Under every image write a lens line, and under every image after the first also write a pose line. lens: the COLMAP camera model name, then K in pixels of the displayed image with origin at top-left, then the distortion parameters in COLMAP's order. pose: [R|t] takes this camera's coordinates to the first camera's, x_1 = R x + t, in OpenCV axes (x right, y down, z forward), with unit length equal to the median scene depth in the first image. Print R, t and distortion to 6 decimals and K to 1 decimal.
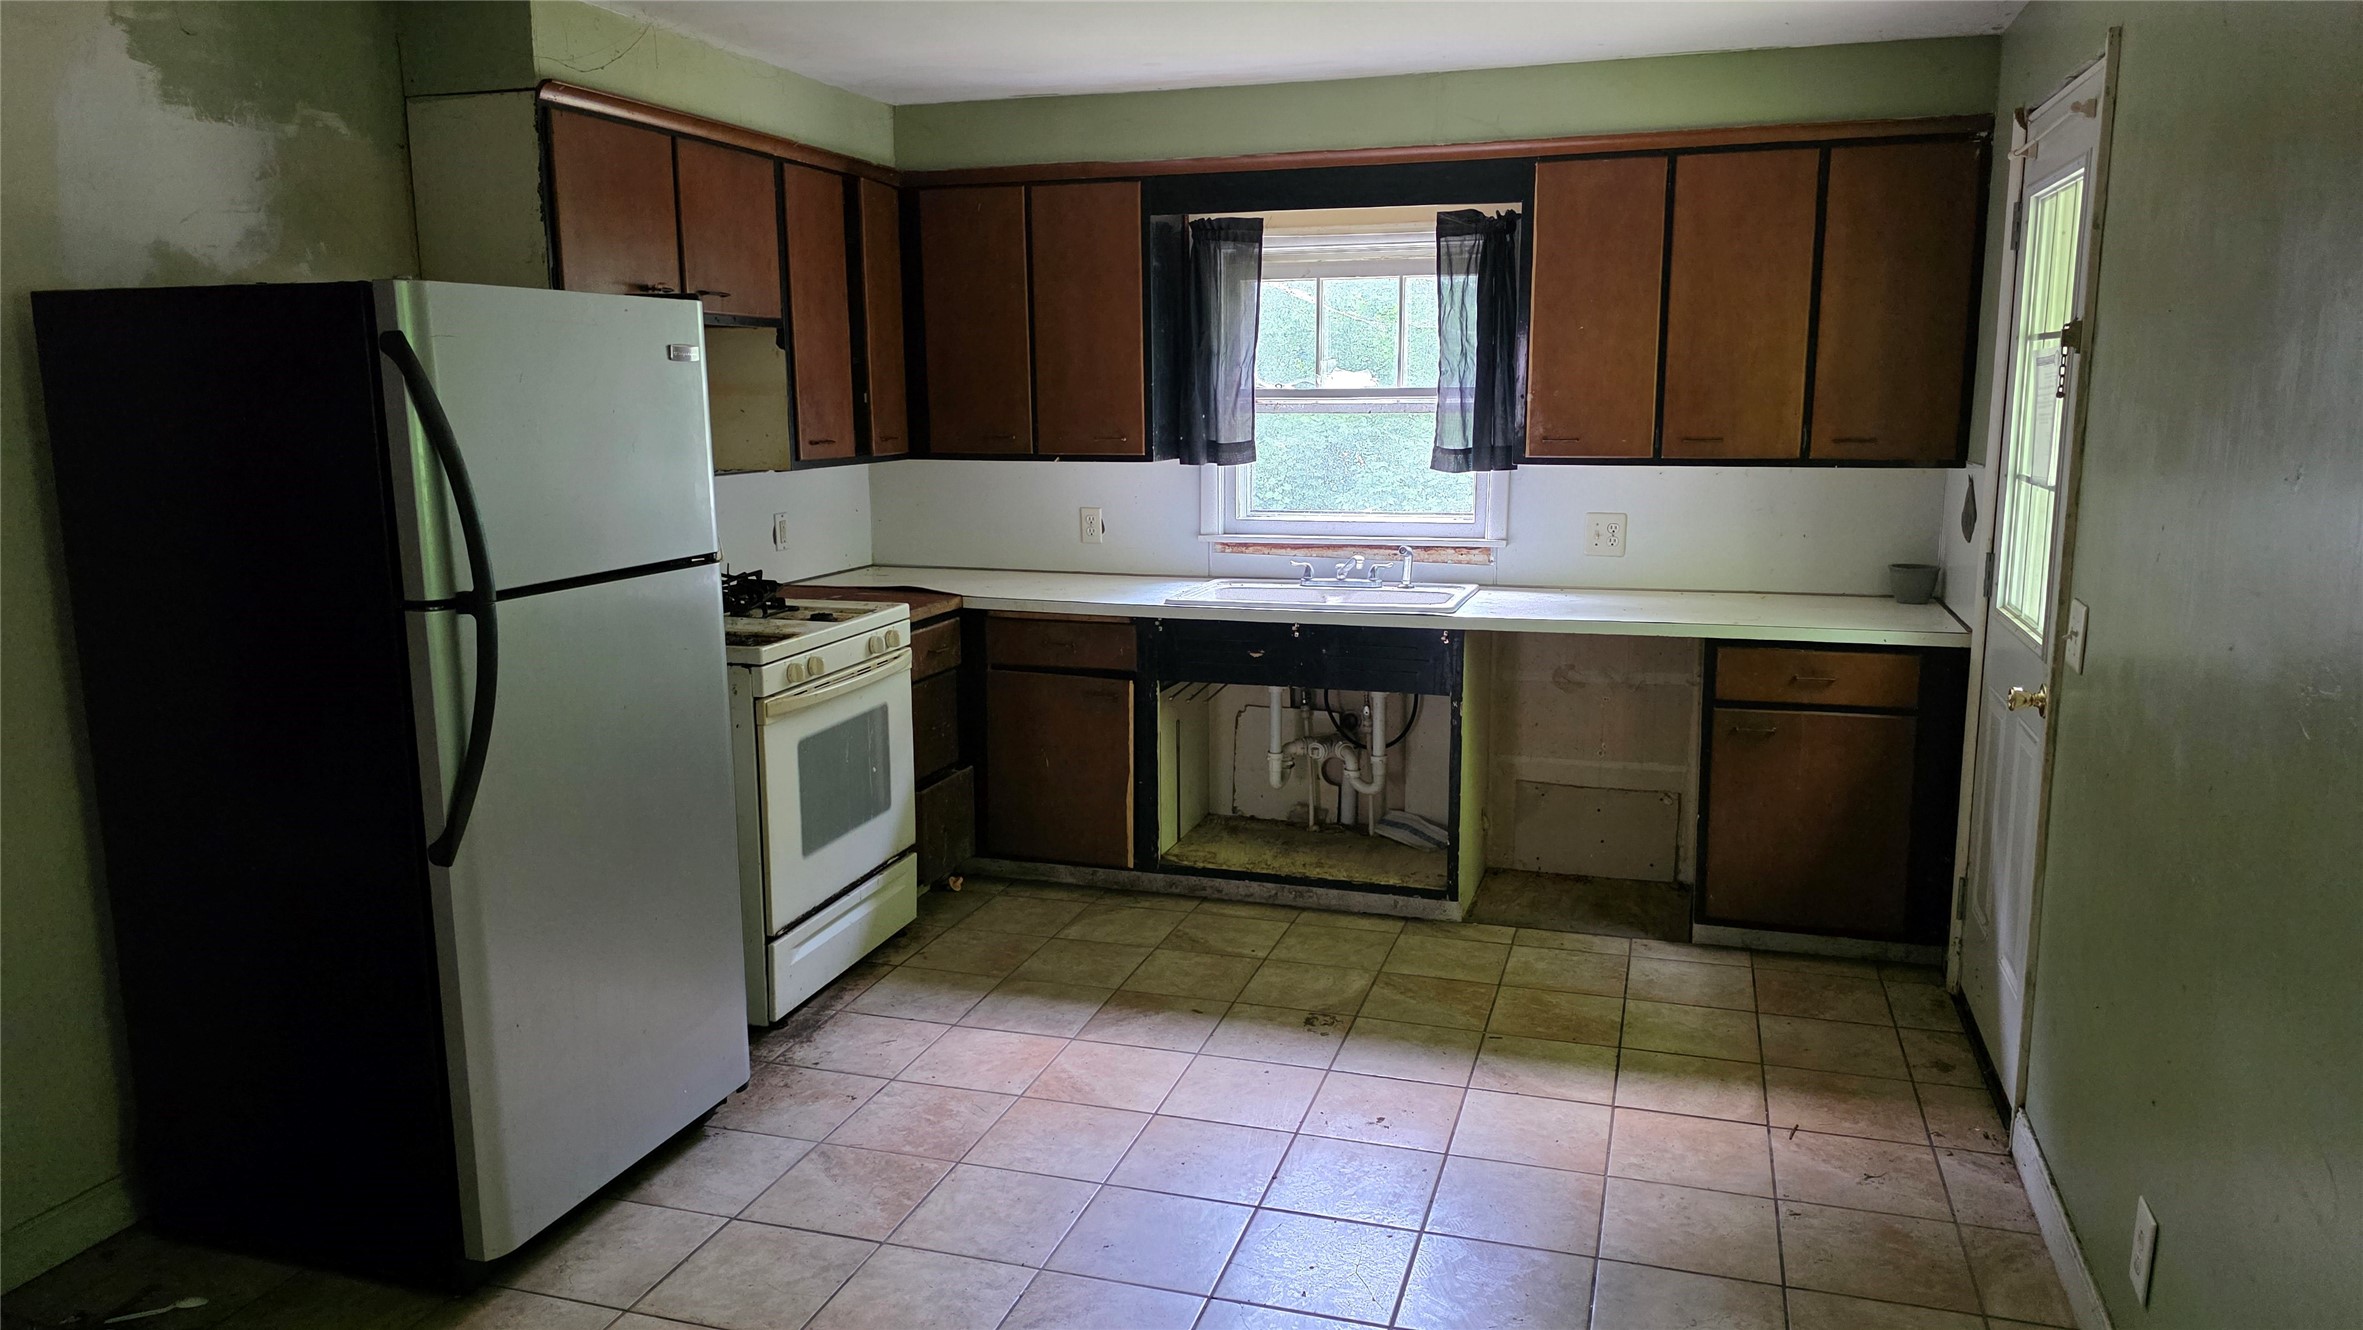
lens RADIAL K [[1567.6, 0, 1181.5], [0, 1567.6, 665.0], [0, 0, 1]] dist [0.094241, -0.129932]
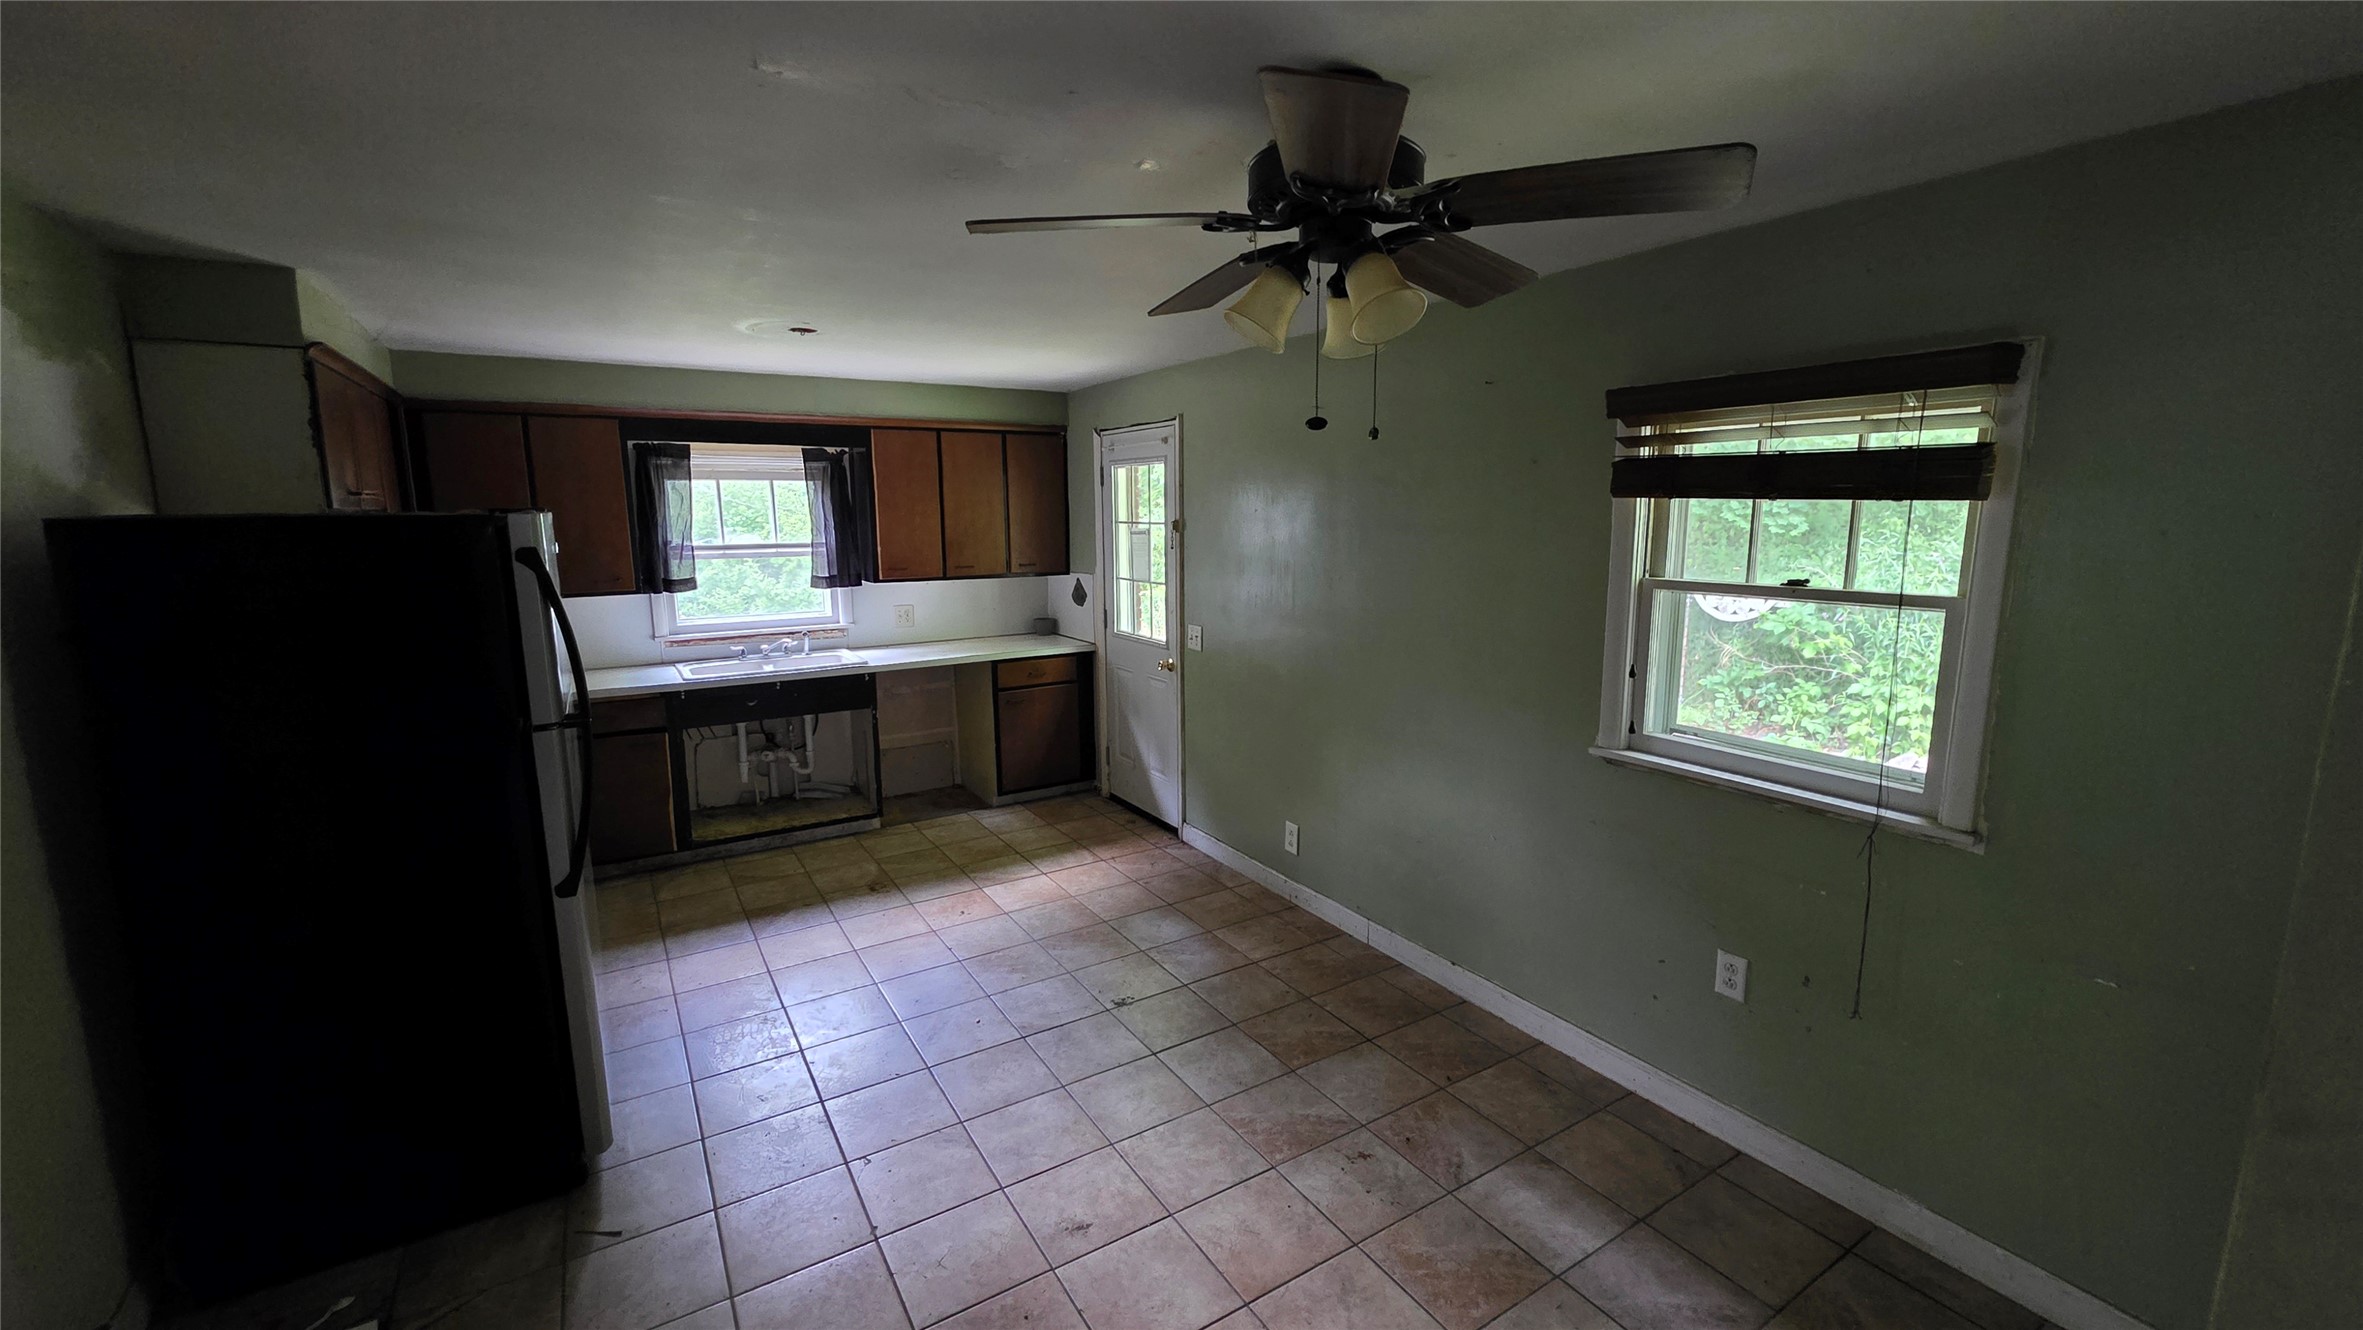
lens RADIAL K [[932.6, 0, 1189.3], [0, 932.6, 650.5], [0, 0, 1]] dist [0.001514, 0.000005]
pose [[0.657512, -0.112713, 0.744966, -0.379054], [0.137045, 0.990145, 0.028852, -0.026873], [-0.740876, 0.083123, 0.666478, -0.024259]]
